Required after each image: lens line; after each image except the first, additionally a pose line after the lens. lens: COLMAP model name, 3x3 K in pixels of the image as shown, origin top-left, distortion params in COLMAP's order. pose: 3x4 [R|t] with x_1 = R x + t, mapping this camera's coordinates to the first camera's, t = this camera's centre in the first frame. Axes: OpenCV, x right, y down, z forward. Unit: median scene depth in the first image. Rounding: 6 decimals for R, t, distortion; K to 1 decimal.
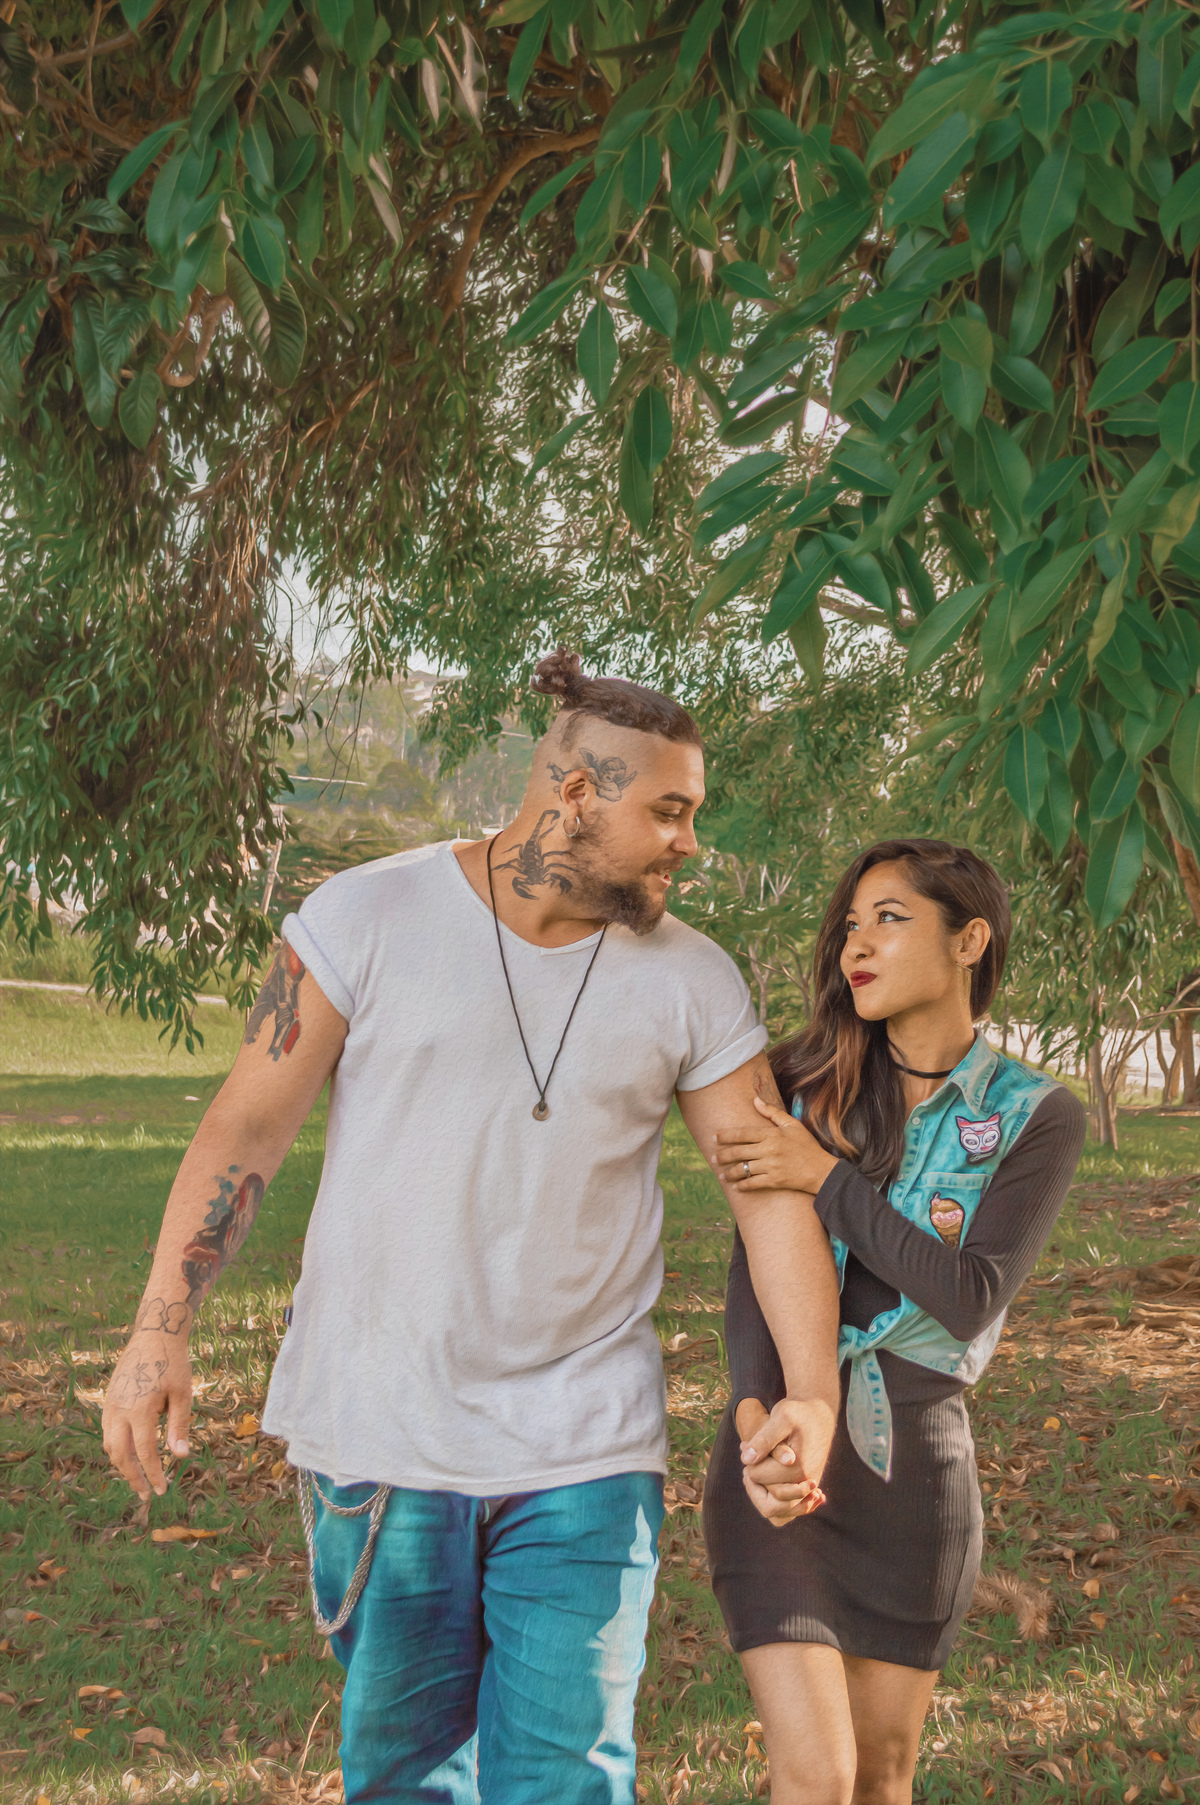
lens RADIAL K [[2640.8, 0, 600.0], [0, 2640.8, 902.5], [0, 0, 1]] dist [0.000502, -0.095934]
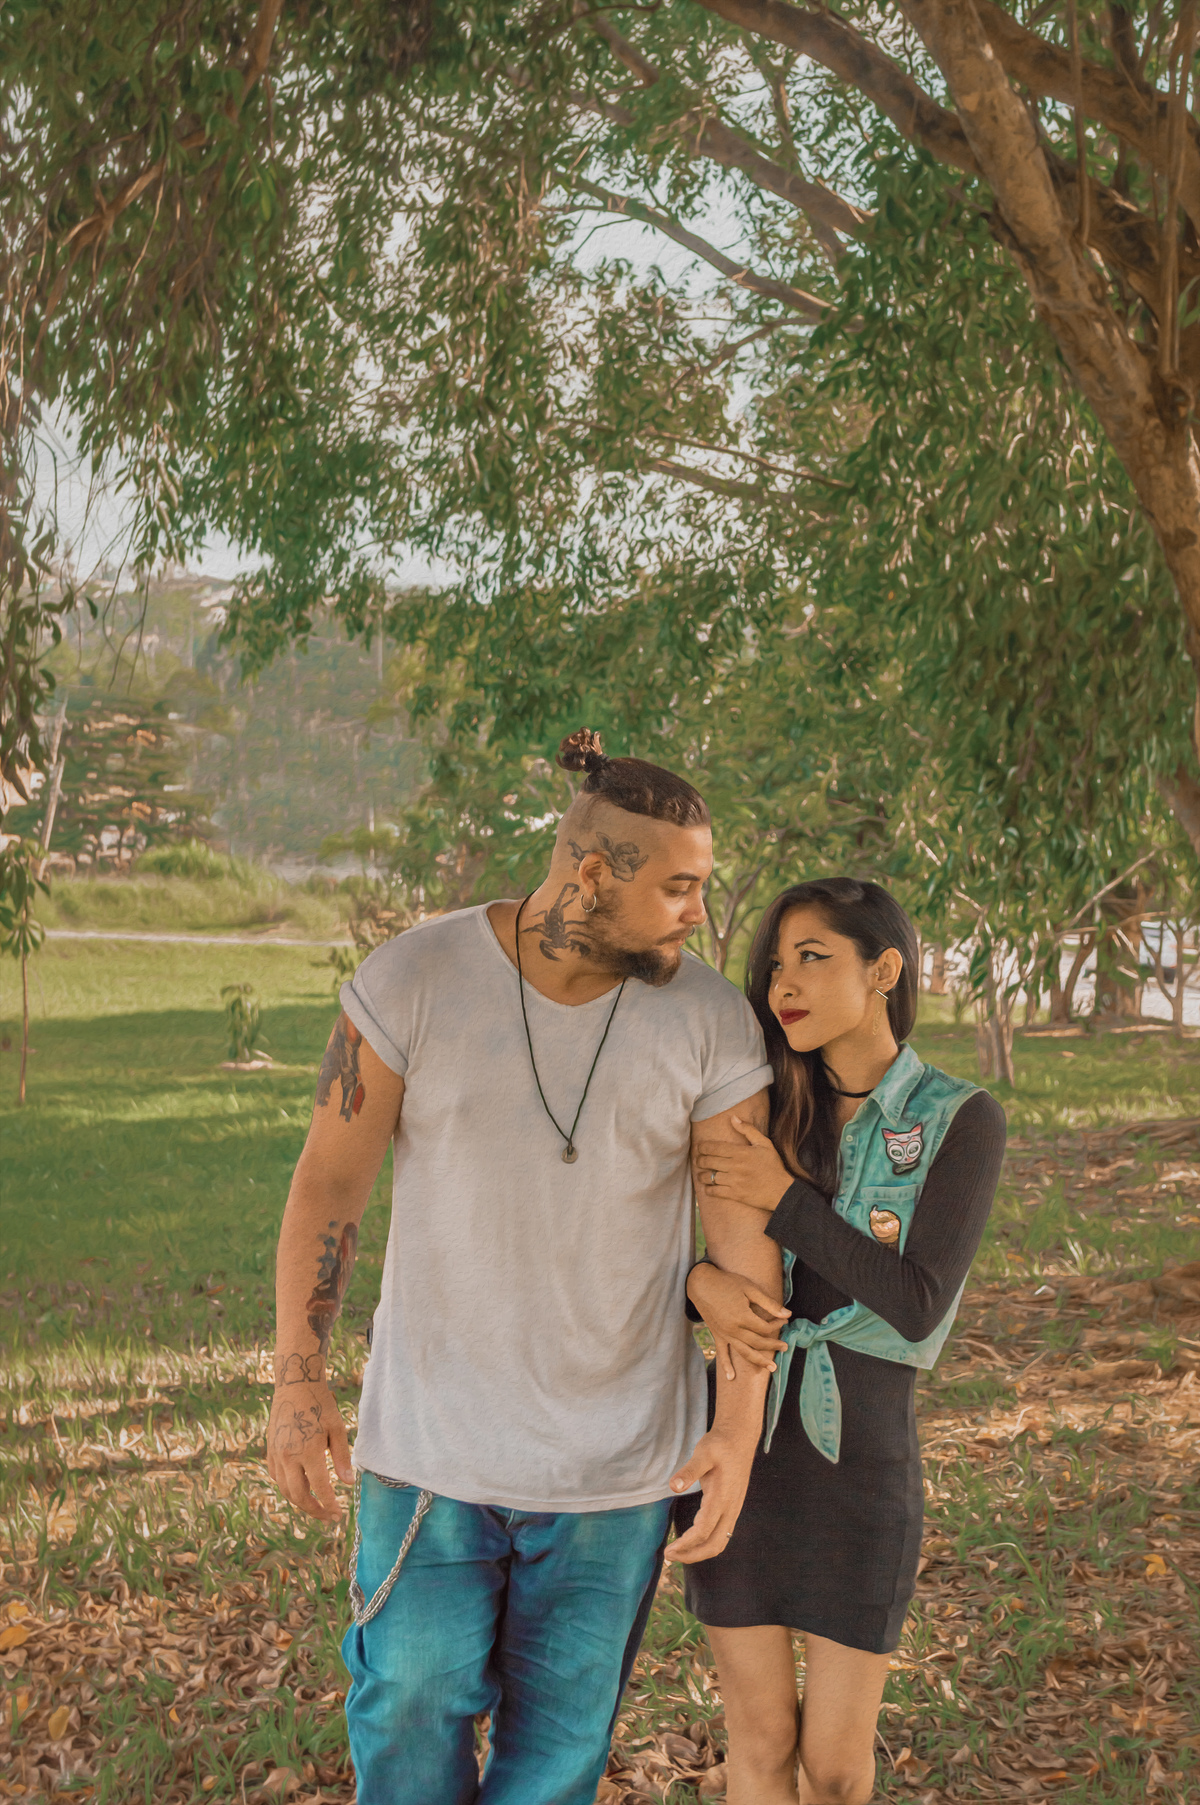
lens RADIAL K [[2640.8, 0, 600.0], [0, 2640.8, 902.5], [0, 0, 1]] dist [0.000502, -0.095934]
pose [[0.996722, -0.023993, 0.077269, -0.018729], [0.021195, 0.999097, 0.036830, -0.007520], [-0.078083, -0.035072, 0.996330, 0.194171]]
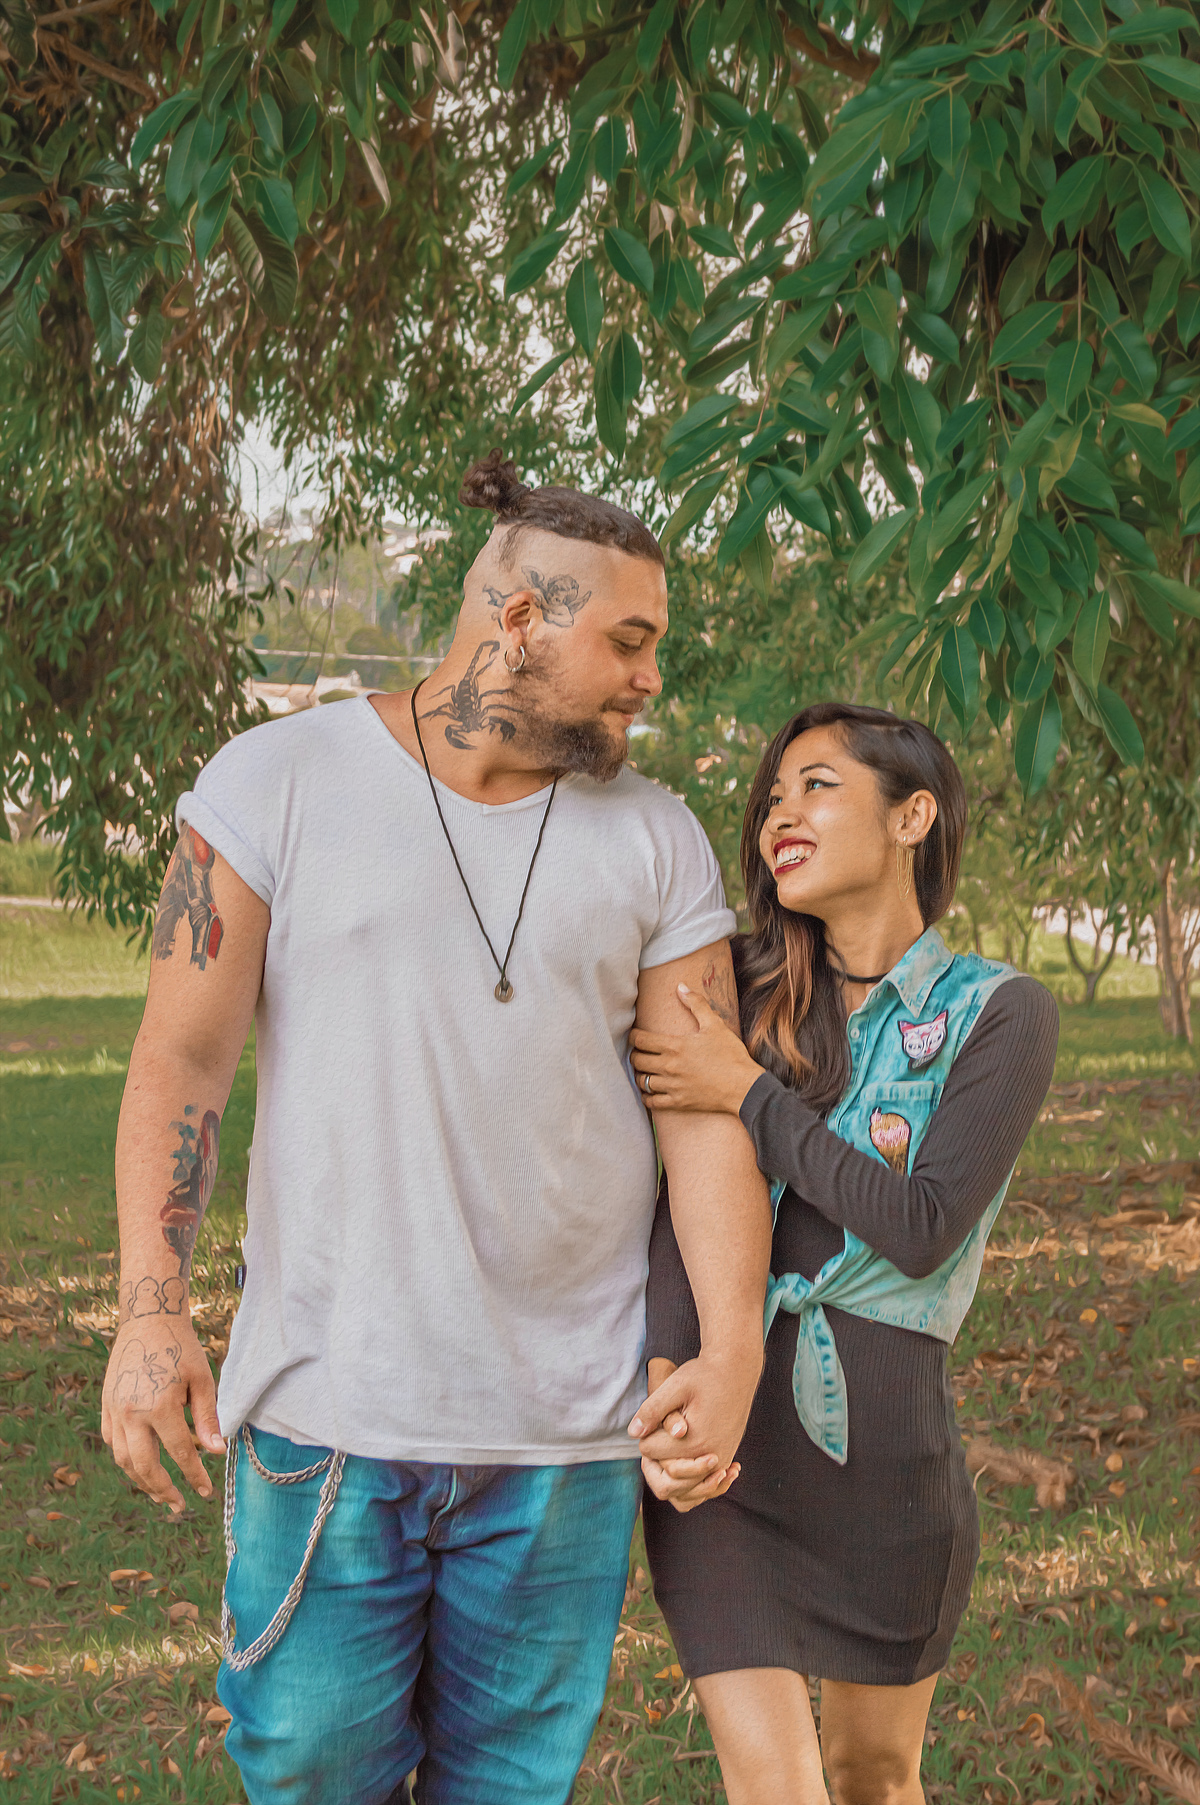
lens RADIAL K [[3091.4, 0, 600.0], [0, 3091.4, 902.5], [0, 0, 1]] dist [-0.028756, -0.054522]
pose [[0.999531, -0.030377, -0.003835, 0.001768], [0.030502, 0.998797, 0.038386, -0.000623], [0.002664, -0.038485, 0.999256, -0.072577]]
